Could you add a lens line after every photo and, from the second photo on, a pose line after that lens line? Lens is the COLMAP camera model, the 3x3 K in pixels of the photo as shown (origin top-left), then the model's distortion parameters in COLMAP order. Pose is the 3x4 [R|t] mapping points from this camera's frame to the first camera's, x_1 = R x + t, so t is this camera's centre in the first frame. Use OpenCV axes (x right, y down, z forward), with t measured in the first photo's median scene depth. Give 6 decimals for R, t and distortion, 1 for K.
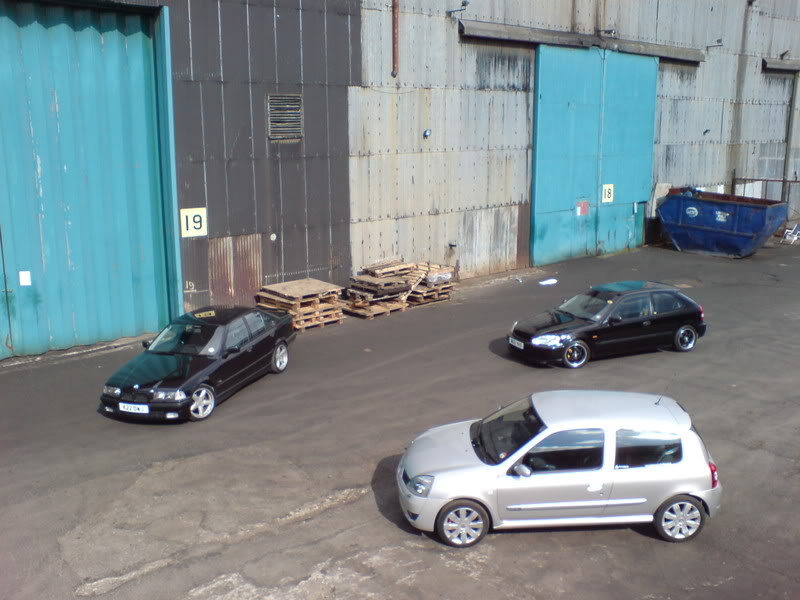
lens RADIAL K [[824.6, 0, 389.2], [0, 824.6, 299.8], [0, 0, 1]] dist [-0.063286, 0.023993]
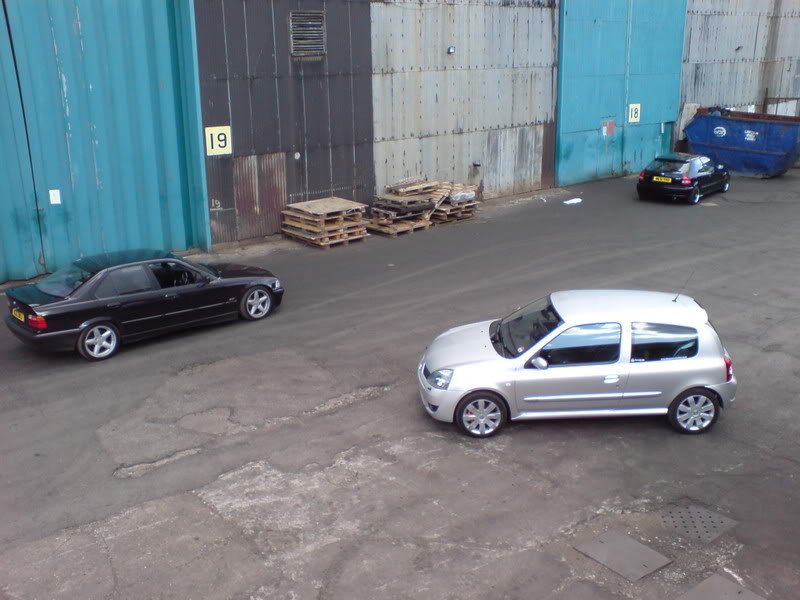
lens RADIAL K [[824.6, 0, 389.2], [0, 824.6, 299.8], [0, 0, 1]] dist [-0.063286, 0.023993]
pose [[0.999433, -0.003953, -0.033429, 0.004332], [0.006505, 0.997040, 0.076606, 0.023345], [0.033027, -0.076780, 0.996501, -0.011561]]
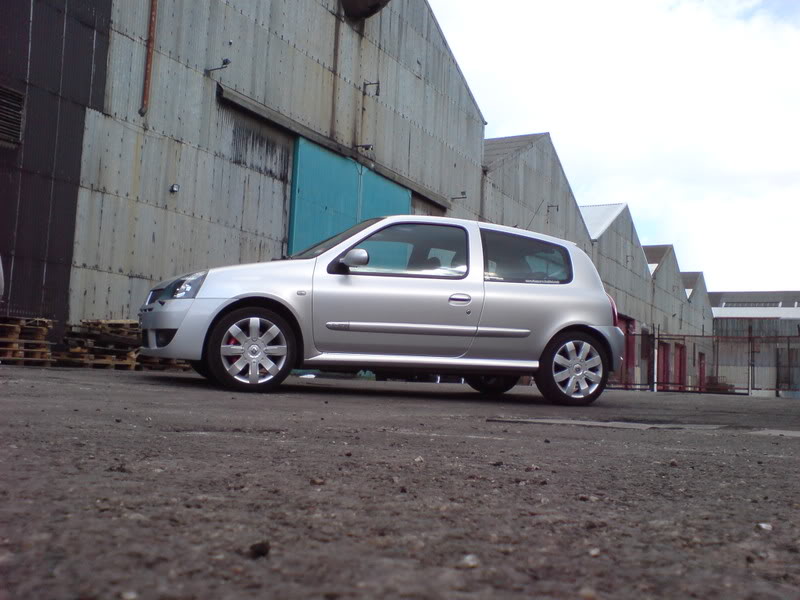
lens RADIAL K [[824.6, 0, 389.2], [0, 824.6, 299.8], [0, 0, 1]] dist [-0.063286, 0.023993]
pose [[0.945267, 0.083017, 0.315561, -0.003630], [0.020419, 0.950149, -0.311128, 0.205181], [-0.325659, 0.300543, 0.896449, 0.205967]]
